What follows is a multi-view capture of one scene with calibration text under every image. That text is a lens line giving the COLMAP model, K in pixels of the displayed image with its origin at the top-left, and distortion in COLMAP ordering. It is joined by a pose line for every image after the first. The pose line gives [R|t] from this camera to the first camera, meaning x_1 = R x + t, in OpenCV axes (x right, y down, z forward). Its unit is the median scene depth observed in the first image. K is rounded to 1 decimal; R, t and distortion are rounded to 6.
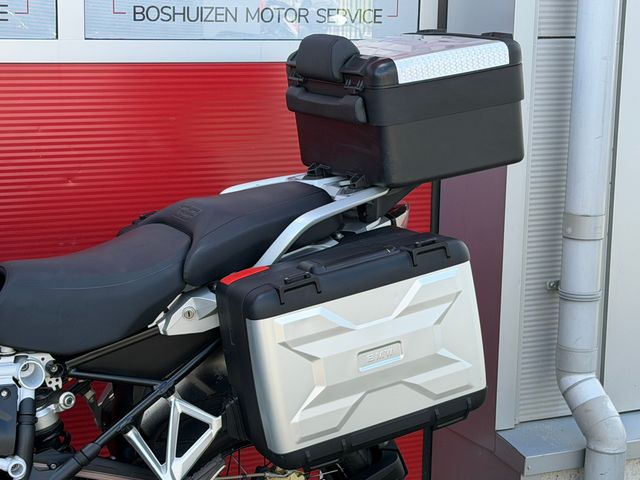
lens RADIAL K [[1411.4, 0, 321.5], [0, 1411.4, 240.7], [0, 0, 1]] dist [0.217851, -0.061607]
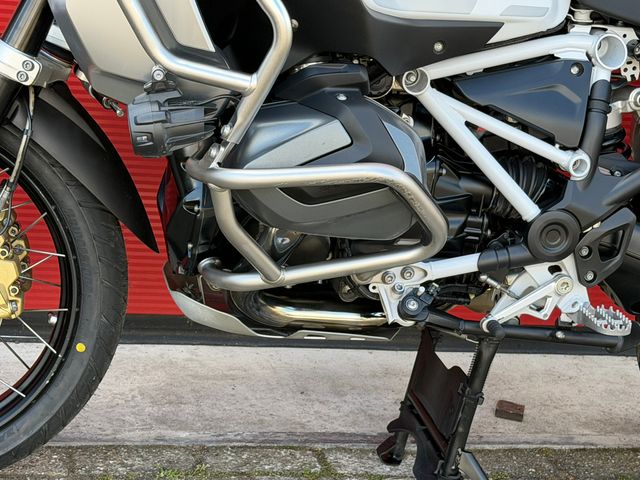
lens RADIAL K [[1390.0, 0, 319.6], [0, 1390.0, 247.5], [0, 0, 1]] dist [0.131503, 0.248600]
pose [[0.965849, 0.152287, -0.209628, -0.177169], [-0.133244, 0.985797, 0.102229, 0.139872], [0.222218, -0.070806, 0.972423, 0.211126]]
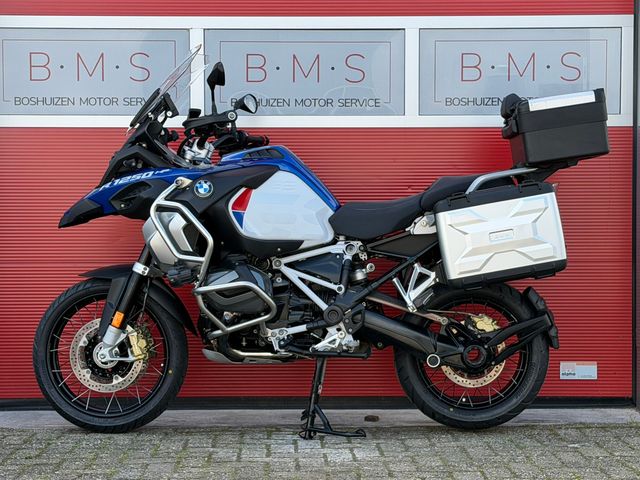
lens RADIAL K [[1390.0, 0, 319.6], [0, 1390.0, 247.5], [0, 0, 1]] dist [0.131503, 0.248600]
pose [[0.897779, -0.008126, -0.440371, 0.668531], [-0.064490, 0.986629, -0.149681, 0.402583], [0.435699, 0.162780, 0.885251, -0.865404]]
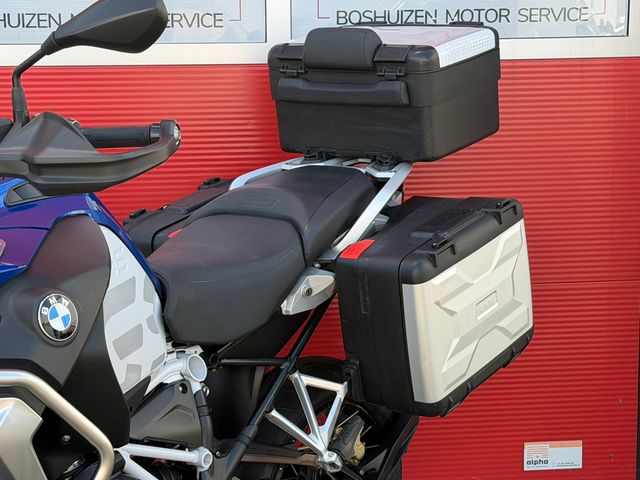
lens RADIAL K [[1390.0, 0, 319.6], [0, 1390.0, 247.5], [0, 0, 1]] dist [0.131503, 0.248600]
pose [[0.873194, -0.107354, 0.475402, -0.582160], [0.108798, 0.993760, 0.024573, -0.006549], [-0.475073, 0.030266, 0.879426, 0.074652]]
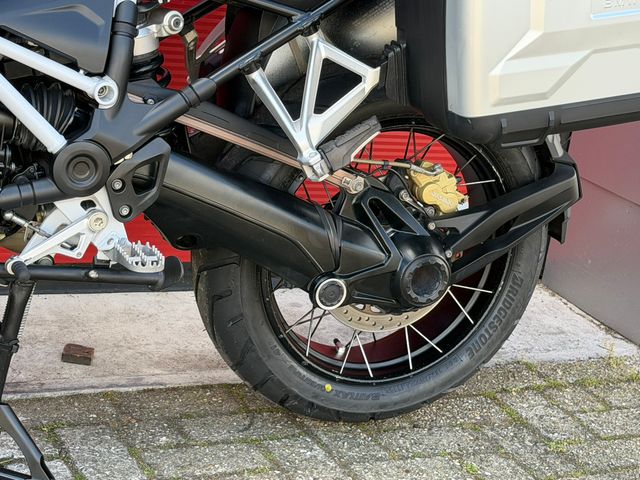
lens RADIAL K [[1390.0, 0, 319.6], [0, 1390.0, 247.5], [0, 0, 1]] dist [0.131503, 0.248600]
pose [[0.991736, 0.127047, 0.017845, -0.103143], [-0.128268, 0.984730, 0.117702, 0.134823], [-0.002618, -0.119018, 0.992889, 0.268371]]
